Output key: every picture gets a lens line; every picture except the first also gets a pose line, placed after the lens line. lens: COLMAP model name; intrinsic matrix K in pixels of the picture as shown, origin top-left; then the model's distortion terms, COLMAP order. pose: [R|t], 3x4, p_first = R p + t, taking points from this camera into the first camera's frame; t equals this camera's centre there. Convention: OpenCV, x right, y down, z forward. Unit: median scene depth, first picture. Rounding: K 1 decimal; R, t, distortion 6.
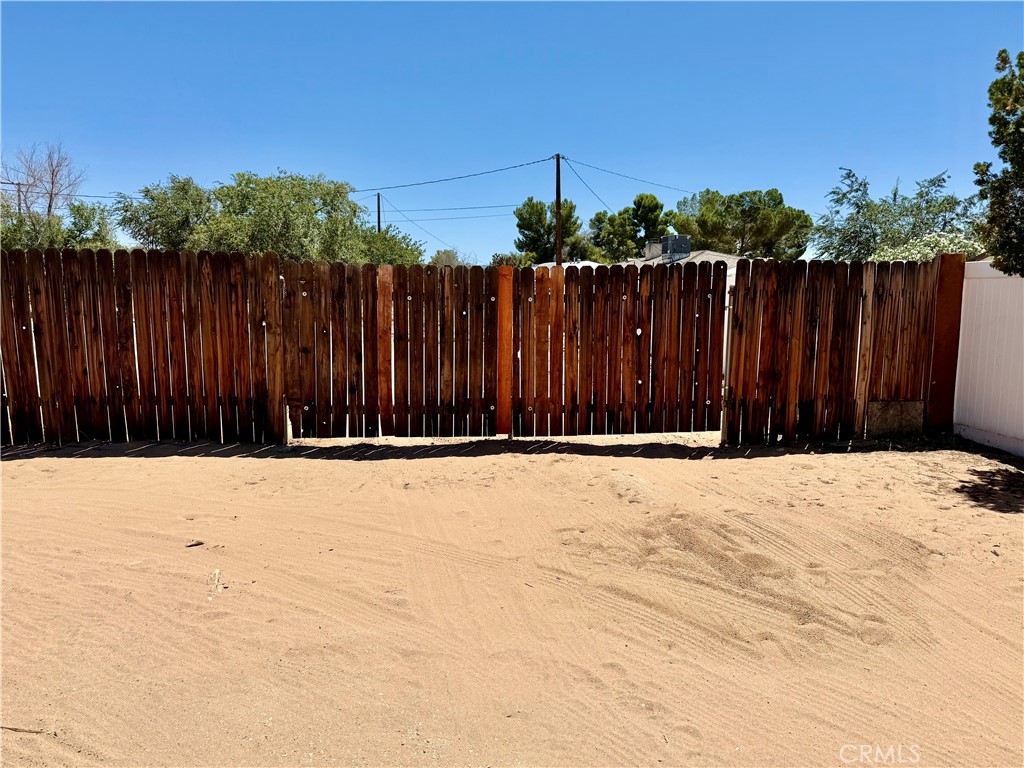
lens RADIAL K [[726.1, 0, 511.7], [0, 726.1, 381.7], [0, 0, 1]] dist [0.014231, -0.003274]
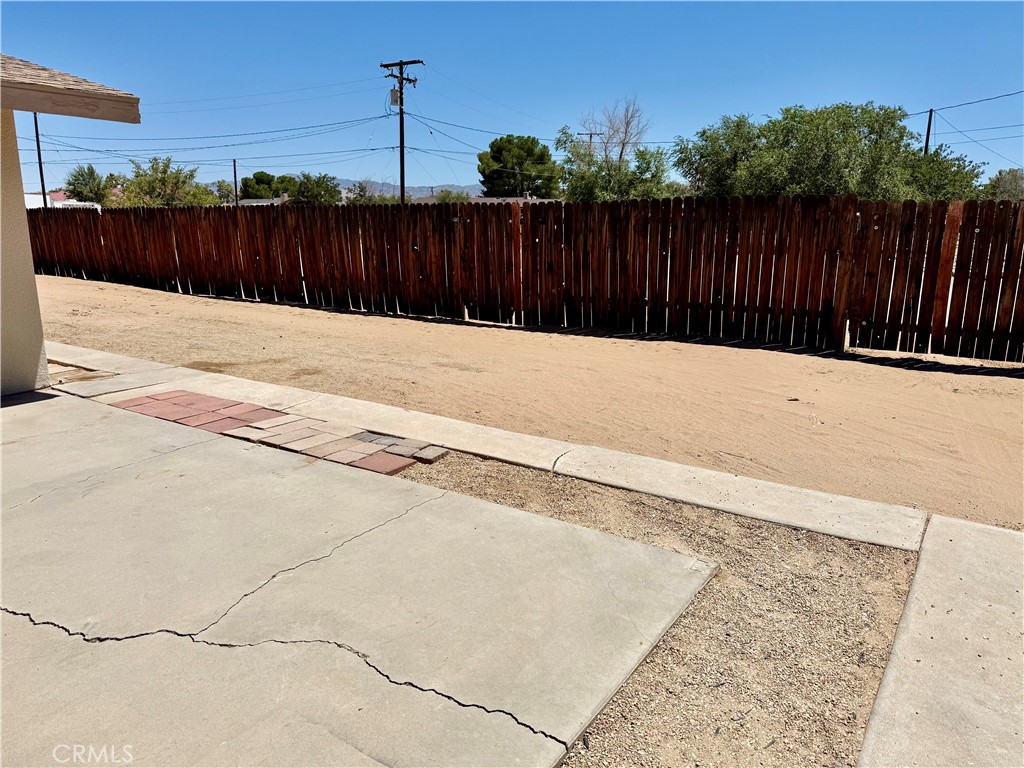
lens RADIAL K [[726.1, 0, 515.1], [0, 726.1, 387.9], [0, 0, 1]] dist [0.014231, -0.003274]
pose [[0.785666, 0.129528, -0.604940, 0.009298], [-0.068919, 0.990075, 0.122483, 0.033308], [0.614800, -0.054539, 0.786795, -0.311206]]
